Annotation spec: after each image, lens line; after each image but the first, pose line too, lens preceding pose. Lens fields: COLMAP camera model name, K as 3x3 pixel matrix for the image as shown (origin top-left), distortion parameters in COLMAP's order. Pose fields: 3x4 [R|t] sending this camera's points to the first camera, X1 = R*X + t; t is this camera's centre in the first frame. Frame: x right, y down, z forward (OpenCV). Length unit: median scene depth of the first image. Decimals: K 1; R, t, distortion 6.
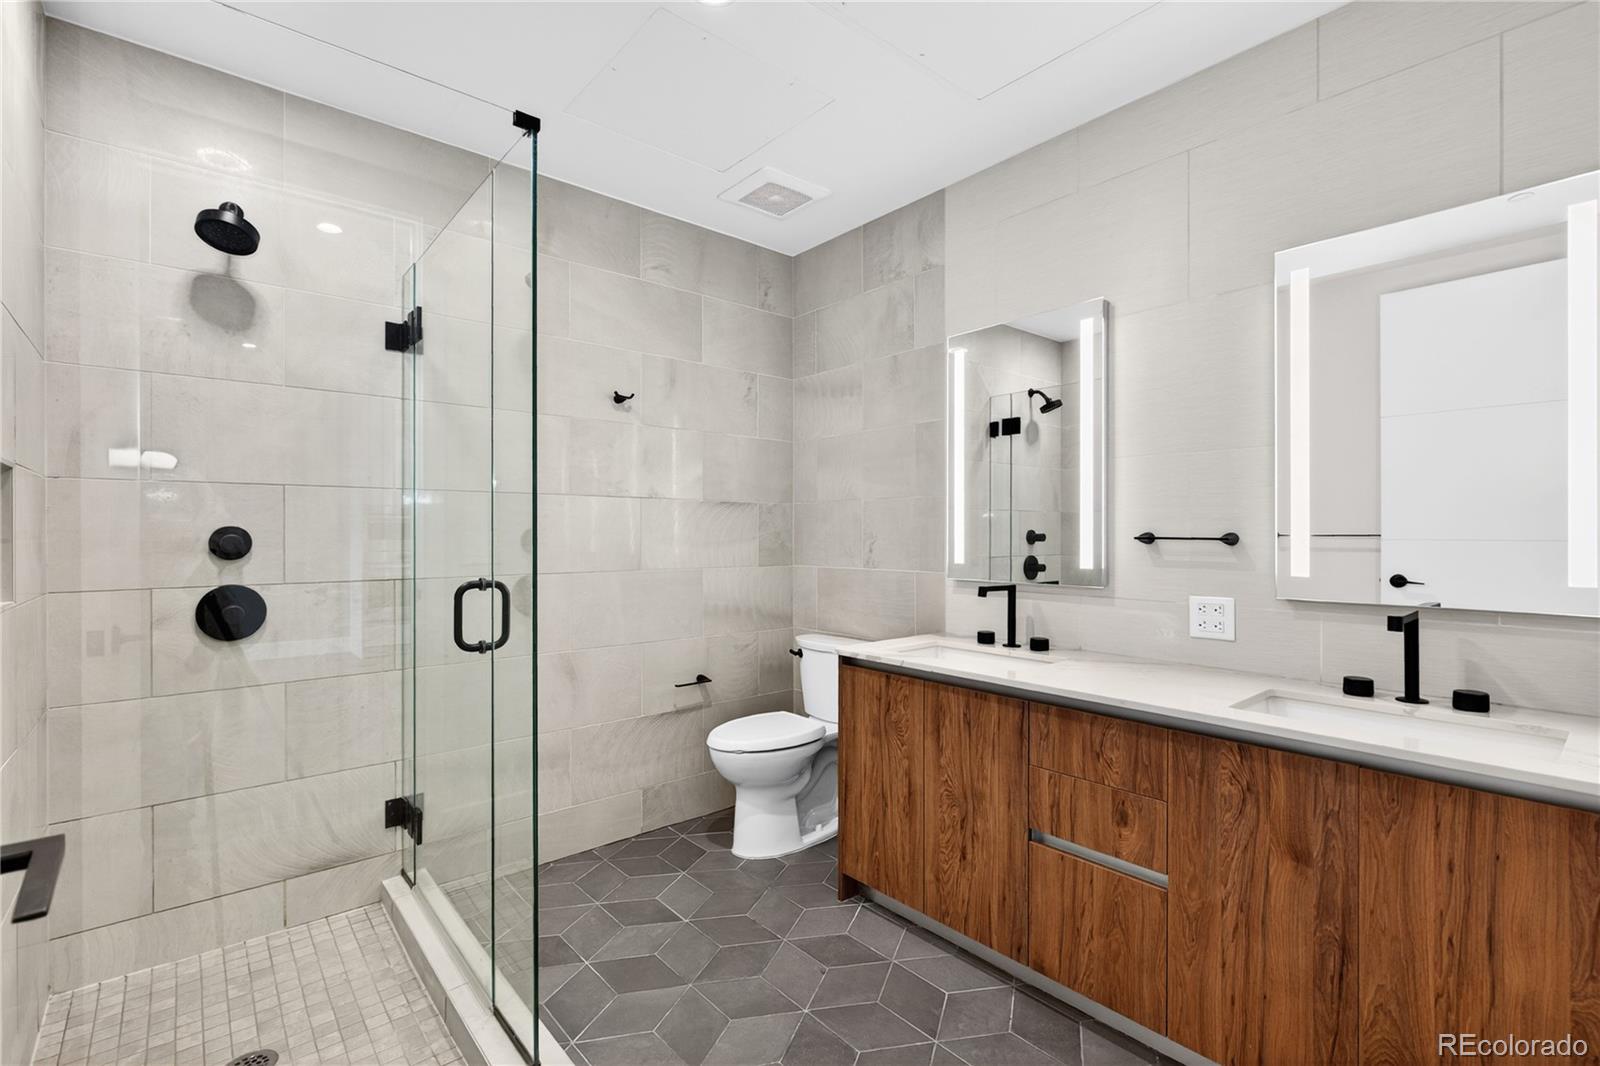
lens RADIAL K [[725.7, 0, 800.6], [0, 725.7, 532.2], [0, 0, 1]] dist [0.000526, -0.001228]
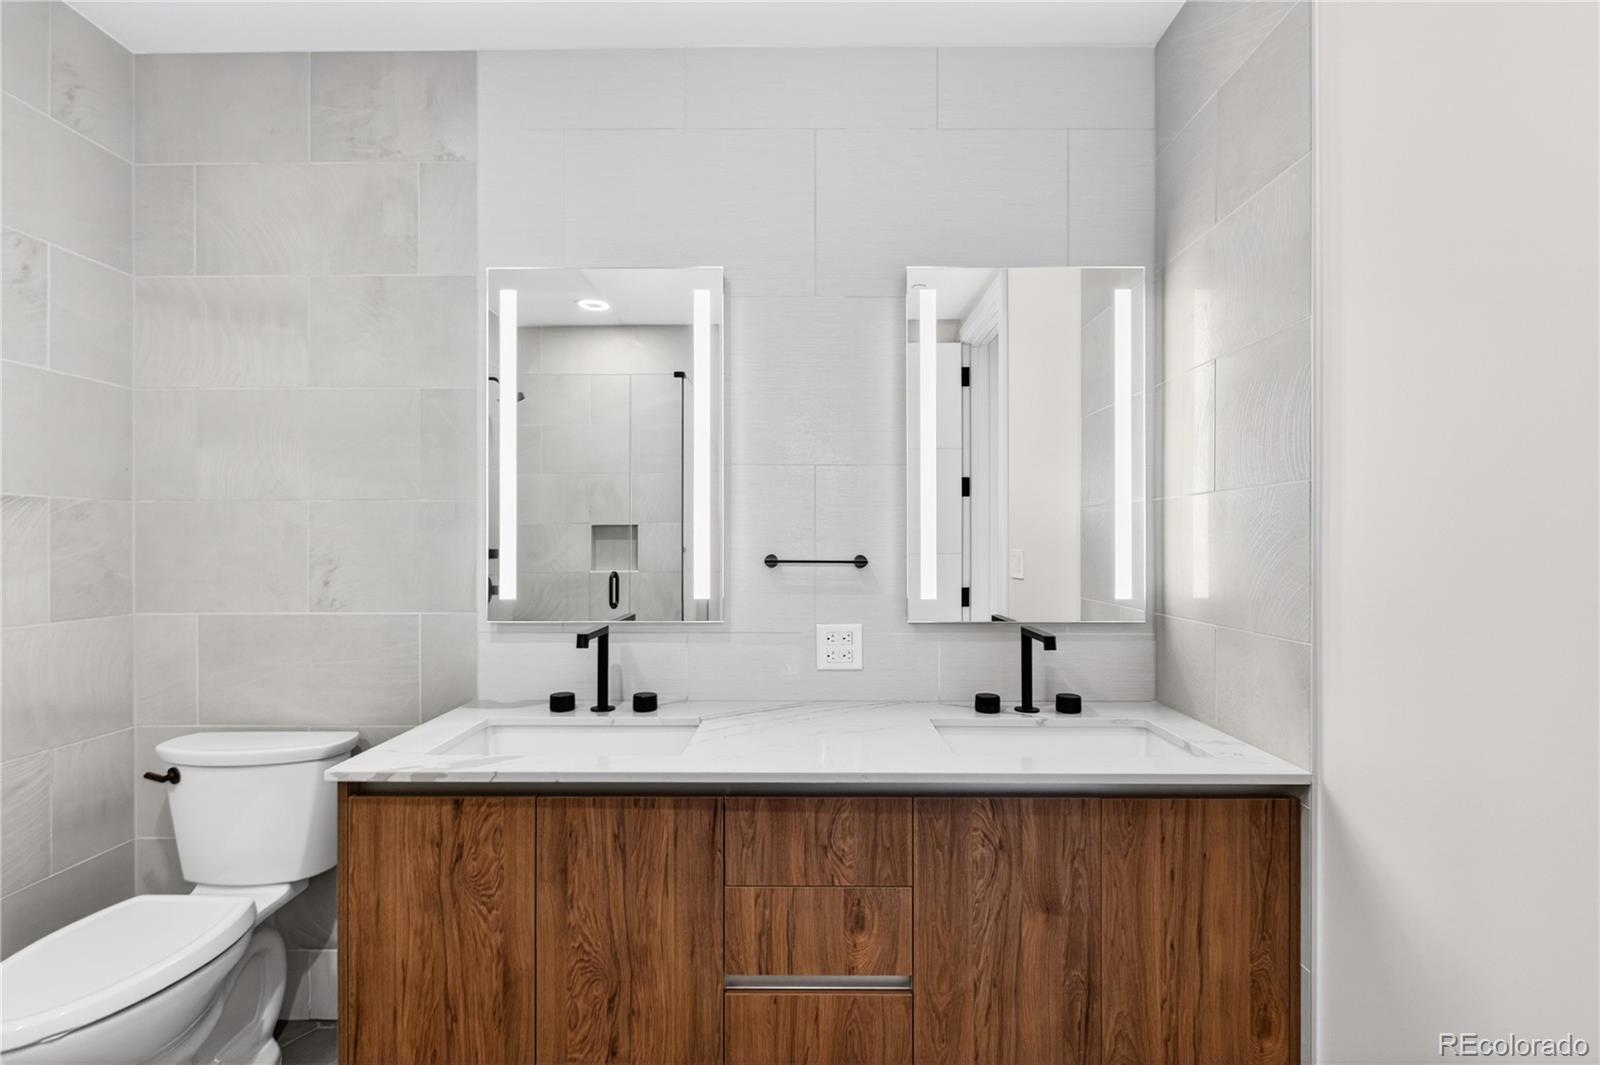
lens RADIAL K [[725.7, 0, 799.8], [0, 725.7, 538.3], [0, 0, 1]] dist [0.000526, -0.001228]
pose [[0.653930, 0.002725, 0.756550, -0.165015], [-0.001061, 0.999996, -0.002684, -0.017782], [-0.756554, 0.000953, 0.653931, 0.447698]]
